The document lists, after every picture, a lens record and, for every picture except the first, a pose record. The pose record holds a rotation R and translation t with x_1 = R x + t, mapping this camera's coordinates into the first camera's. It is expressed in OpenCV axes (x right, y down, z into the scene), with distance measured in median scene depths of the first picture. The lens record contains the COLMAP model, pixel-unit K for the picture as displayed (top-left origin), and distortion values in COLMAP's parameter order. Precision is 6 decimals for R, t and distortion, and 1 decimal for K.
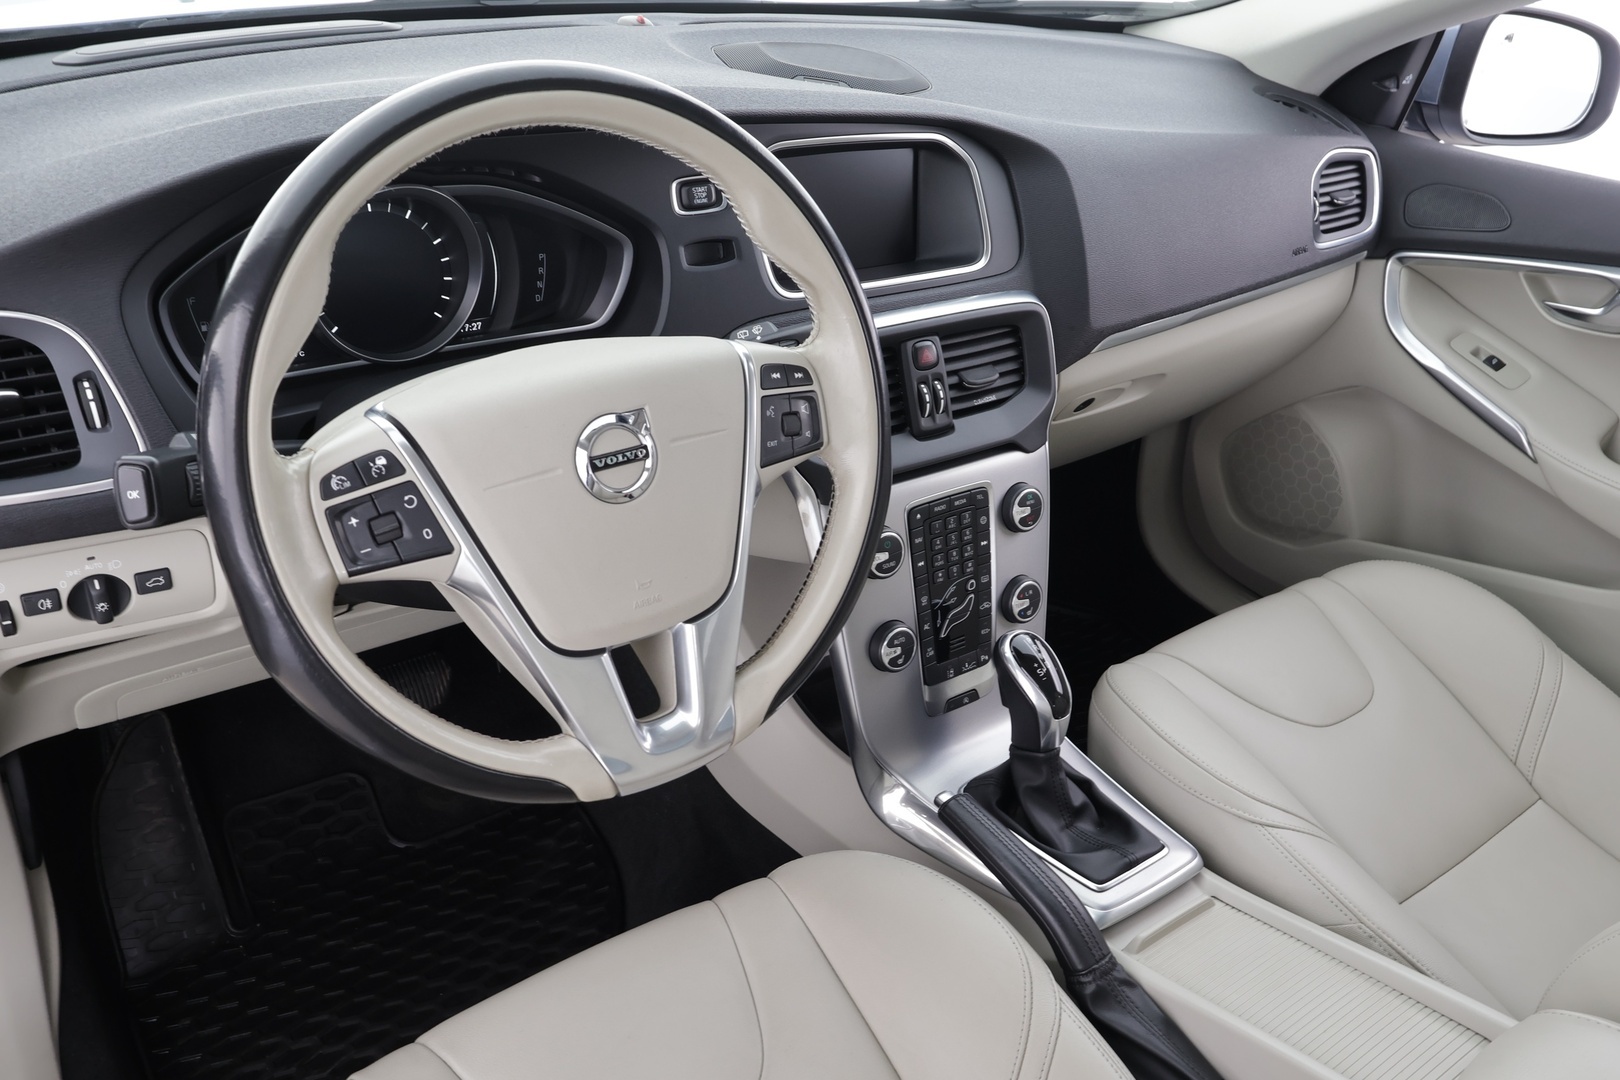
lens RADIAL K [[1270.4, 0, 810.8], [0, 1270.4, 554.5], [0, 0, 1]] dist [0.012166, -0.008429]
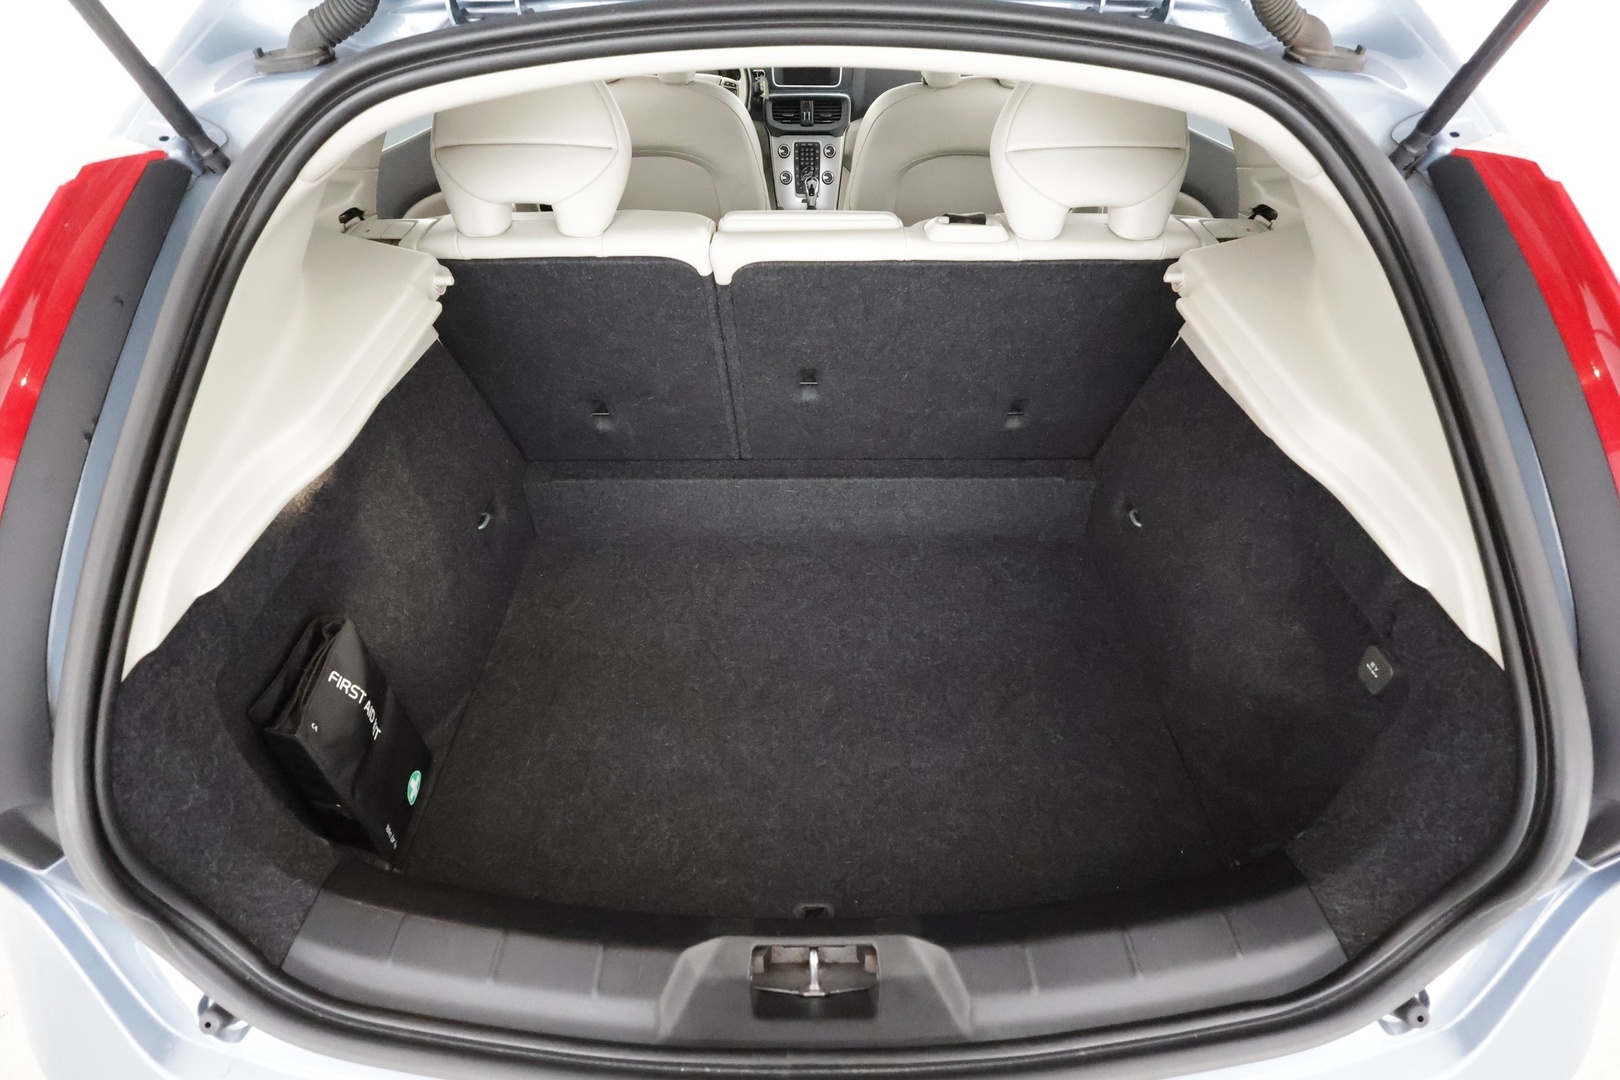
lens RADIAL K [[744.7, 0, 809.0], [0, 744.7, 536.4], [0, 0, 1]] dist [0.001853, 0.000384]
pose [[0.806747, 0.317065, -0.498626, 1.742402], [-0.244202, 0.947314, 0.207271, 0.670741], [0.538074, -0.045450, 0.841671, -1.111081]]
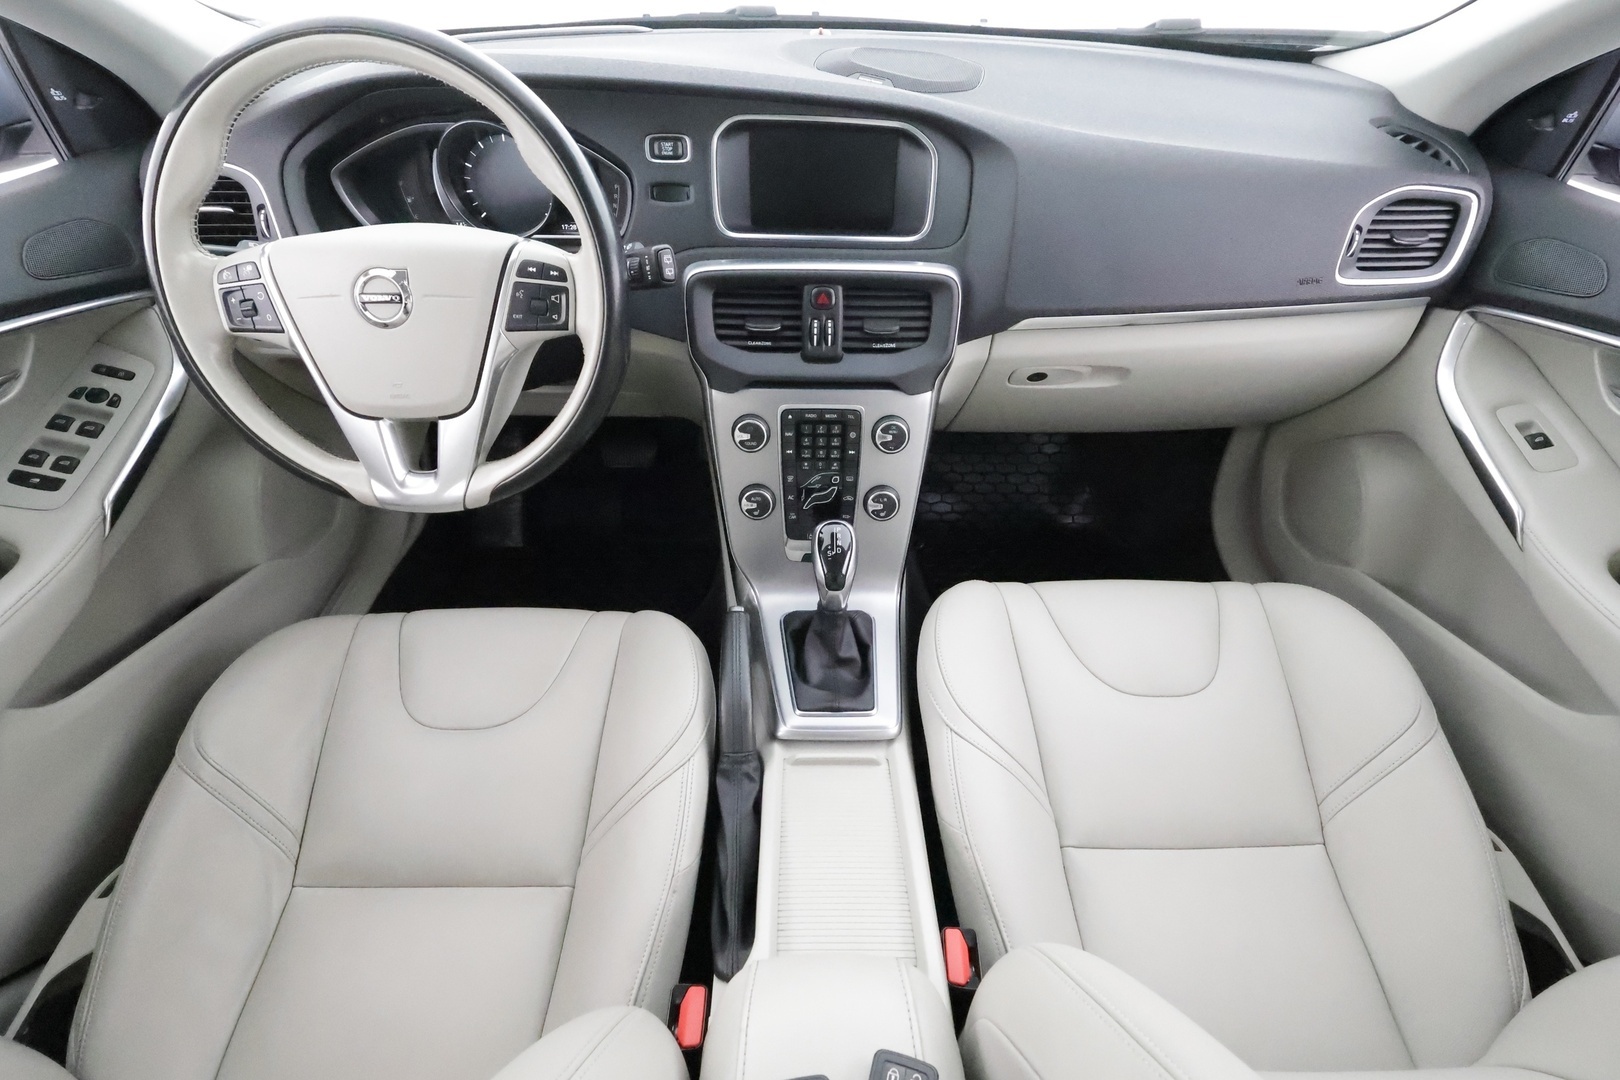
lens RADIAL K [[744.7, 0, 811.9], [0, 744.7, 543.9], [0, 0, 1]] dist [0.001853, 0.000384]
pose [[0.808062, 0.336096, -0.483813, 0.530741], [-0.256541, 0.940080, 0.224582, -0.086409], [0.530303, -0.057358, 0.845865, 0.319475]]
